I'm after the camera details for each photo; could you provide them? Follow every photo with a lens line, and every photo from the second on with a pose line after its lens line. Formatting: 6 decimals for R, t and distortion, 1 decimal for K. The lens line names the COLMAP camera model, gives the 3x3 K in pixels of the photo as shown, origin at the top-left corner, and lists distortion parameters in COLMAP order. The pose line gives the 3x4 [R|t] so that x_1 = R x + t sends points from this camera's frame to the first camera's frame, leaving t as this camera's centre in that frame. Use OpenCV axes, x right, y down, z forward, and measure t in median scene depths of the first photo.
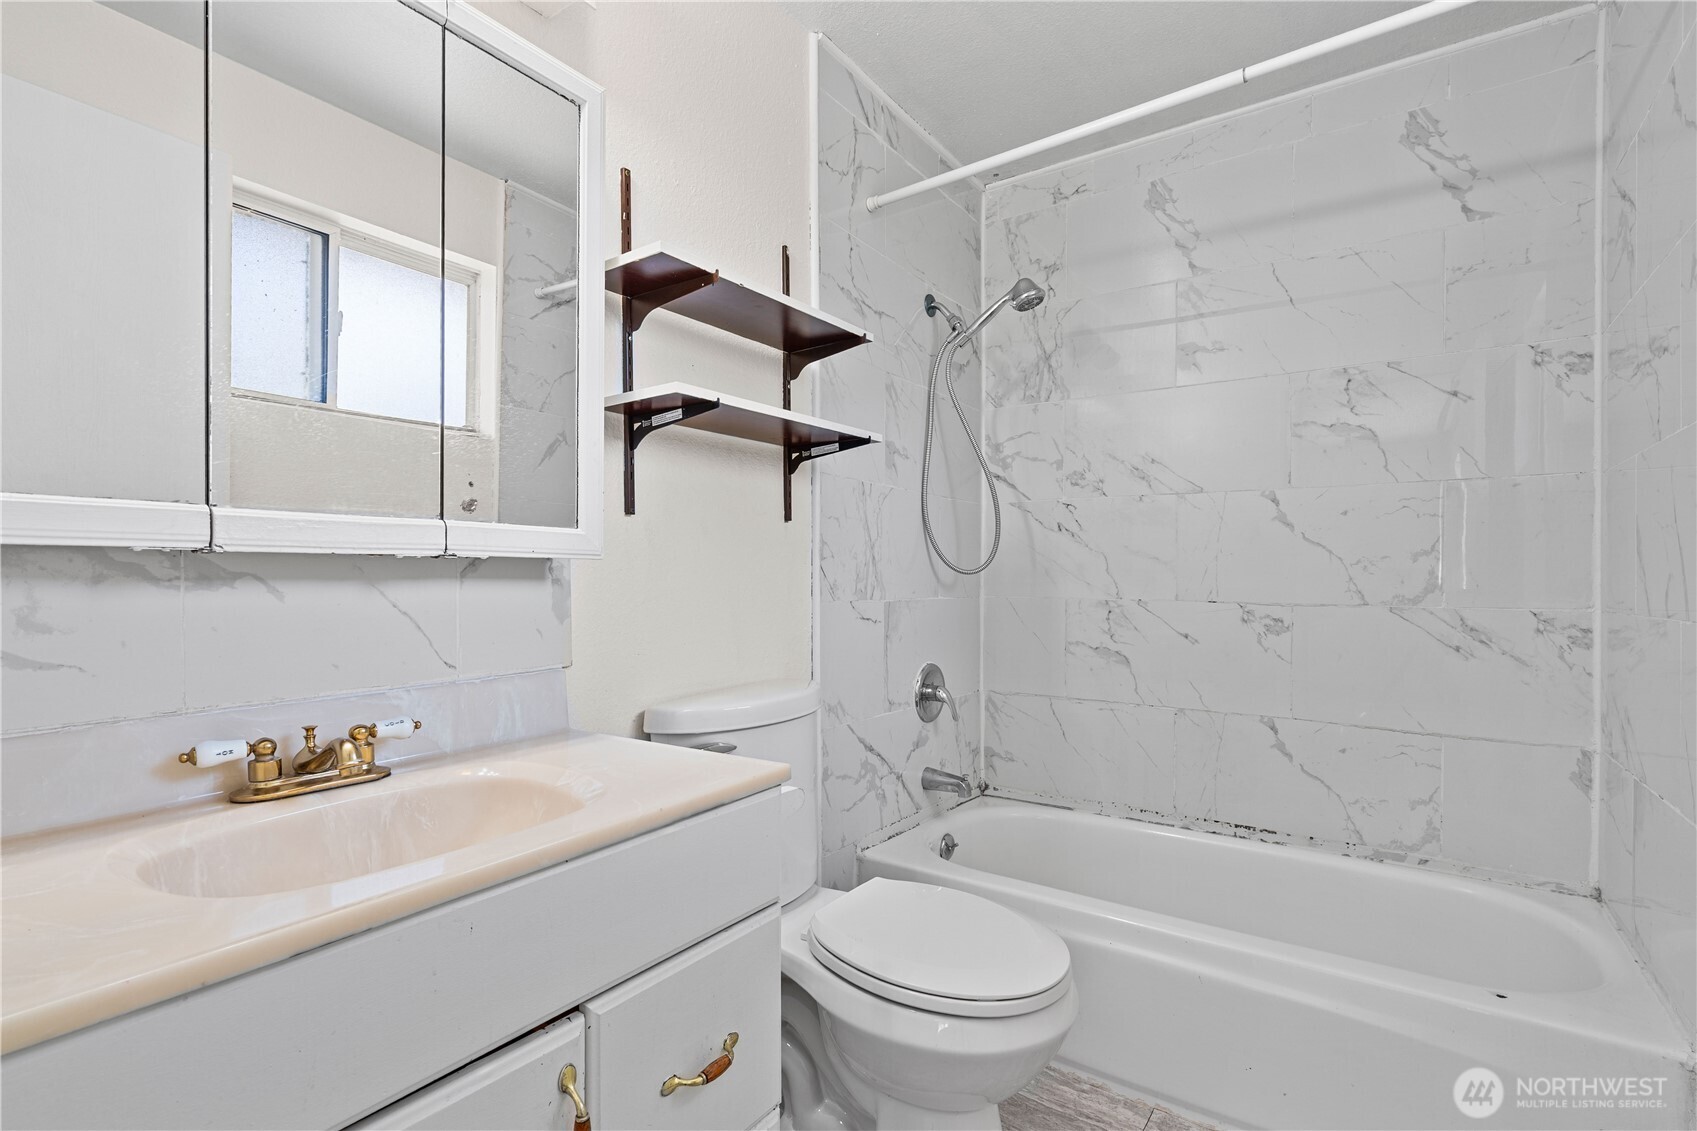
lens RADIAL K [[776.5, 0, 856.8], [0, 776.5, 570.0], [0, 0, 1]] dist [-0.006833, 0.003375]
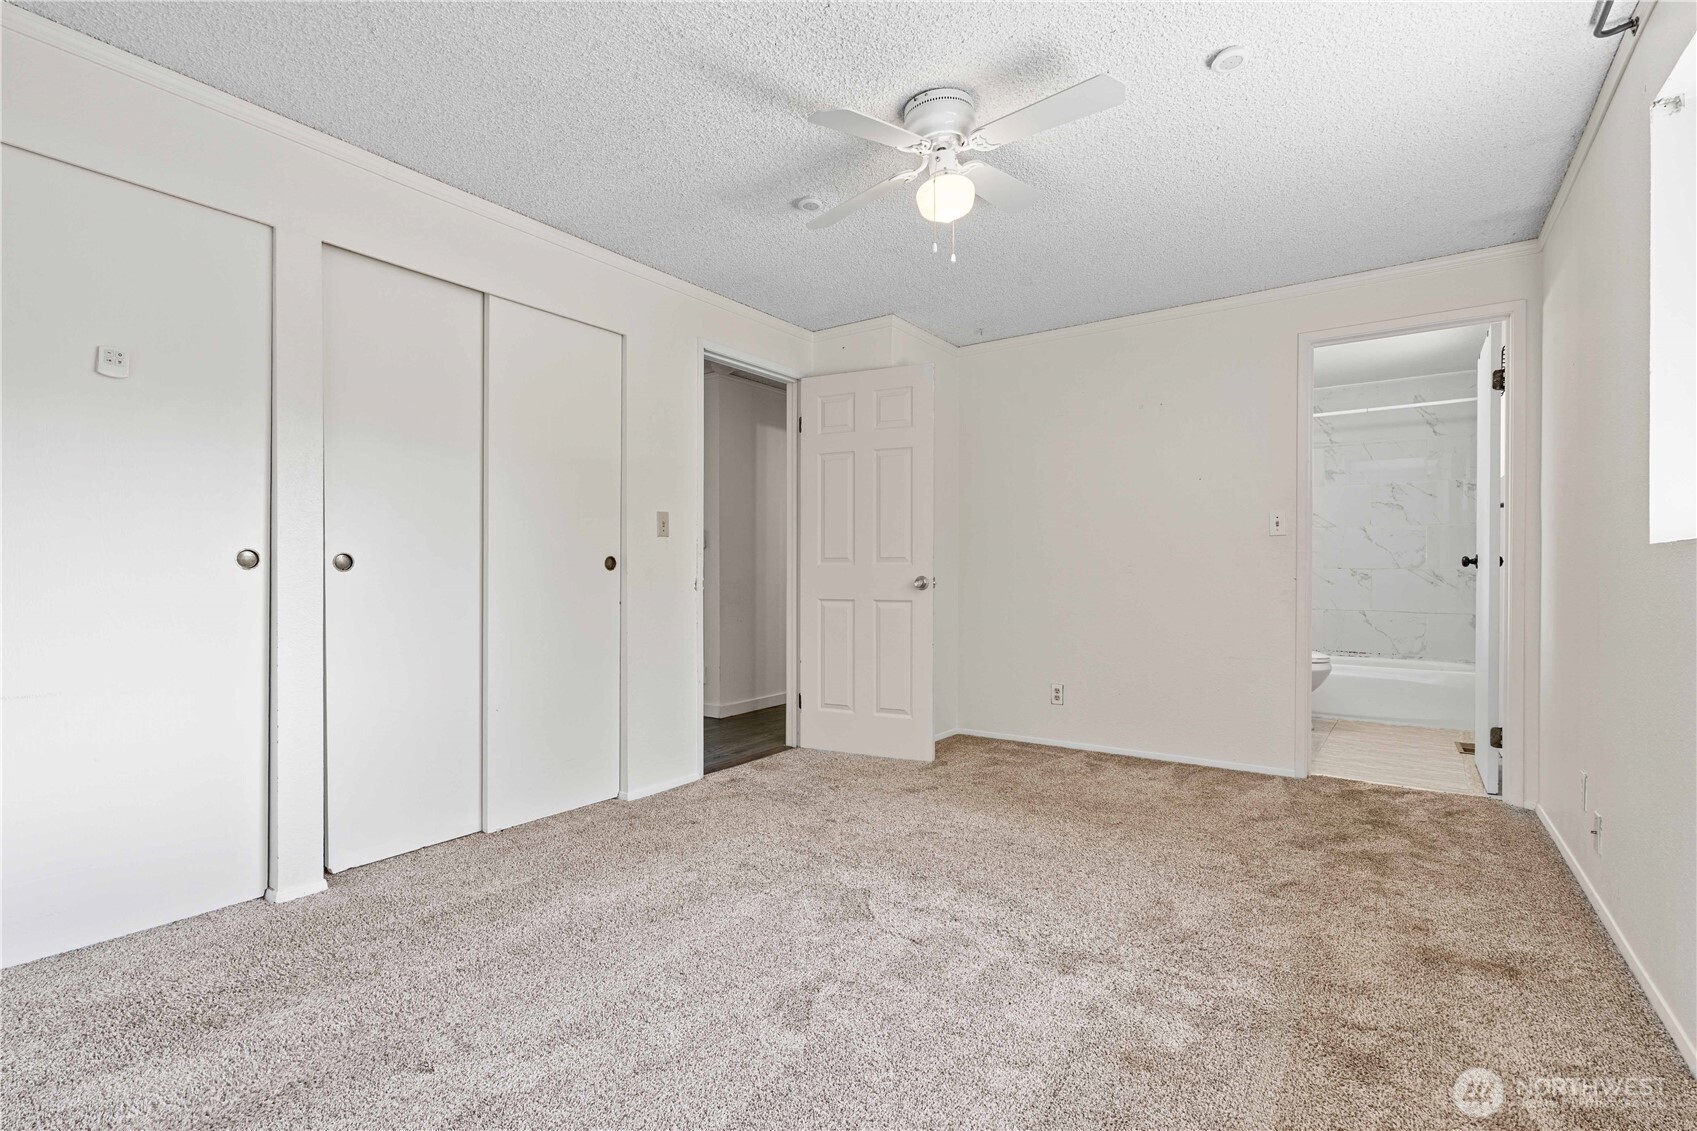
lens RADIAL K [[776.5, 0, 840.1], [0, 776.5, 567.8], [0, 0, 1]] dist [-0.006833, 0.003375]
pose [[0.999888, -0.003110, -0.014660, -1.338748], [0.003127, 0.999994, 0.001178, 0.033974], [0.014657, -0.001224, 0.999892, -1.850225]]
